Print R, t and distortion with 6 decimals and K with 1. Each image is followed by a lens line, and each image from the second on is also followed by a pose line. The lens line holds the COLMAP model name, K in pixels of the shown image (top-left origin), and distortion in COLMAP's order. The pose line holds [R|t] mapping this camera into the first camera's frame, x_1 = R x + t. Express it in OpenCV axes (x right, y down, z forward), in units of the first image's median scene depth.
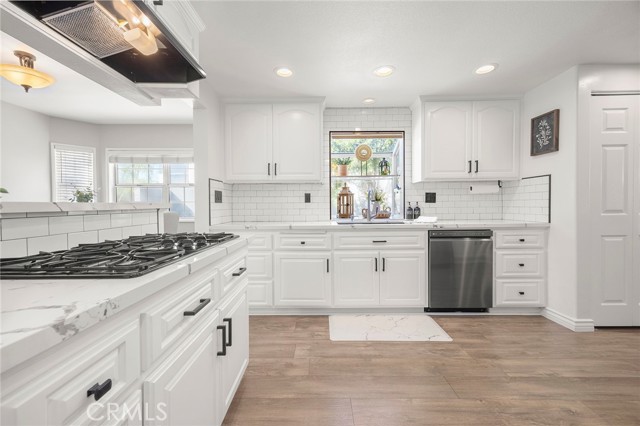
lens RADIAL K [[257.7, 0, 317.6], [0, 257.7, 210.5], [0, 0, 1]] dist [0.001345, 0.000164]
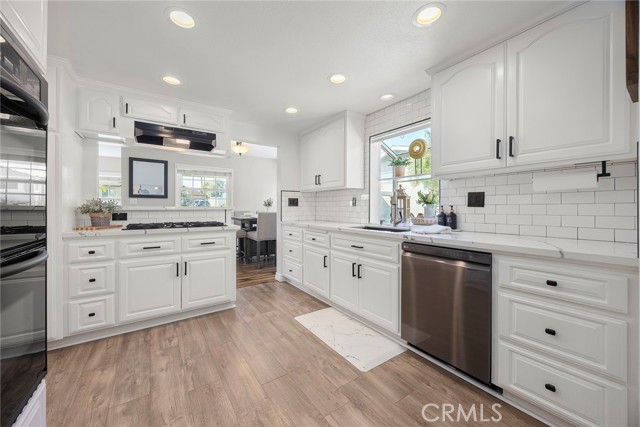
lens RADIAL K [[245.3, 0, 319.6], [0, 245.3, 209.6], [0, 0, 1]] dist [-0.001281, -0.000144]
pose [[0.574429, 0.015206, -0.818413, 0.908760], [-0.021125, 0.999770, 0.003748, -0.020442], [0.818282, 0.015136, 0.574618, 0.346467]]
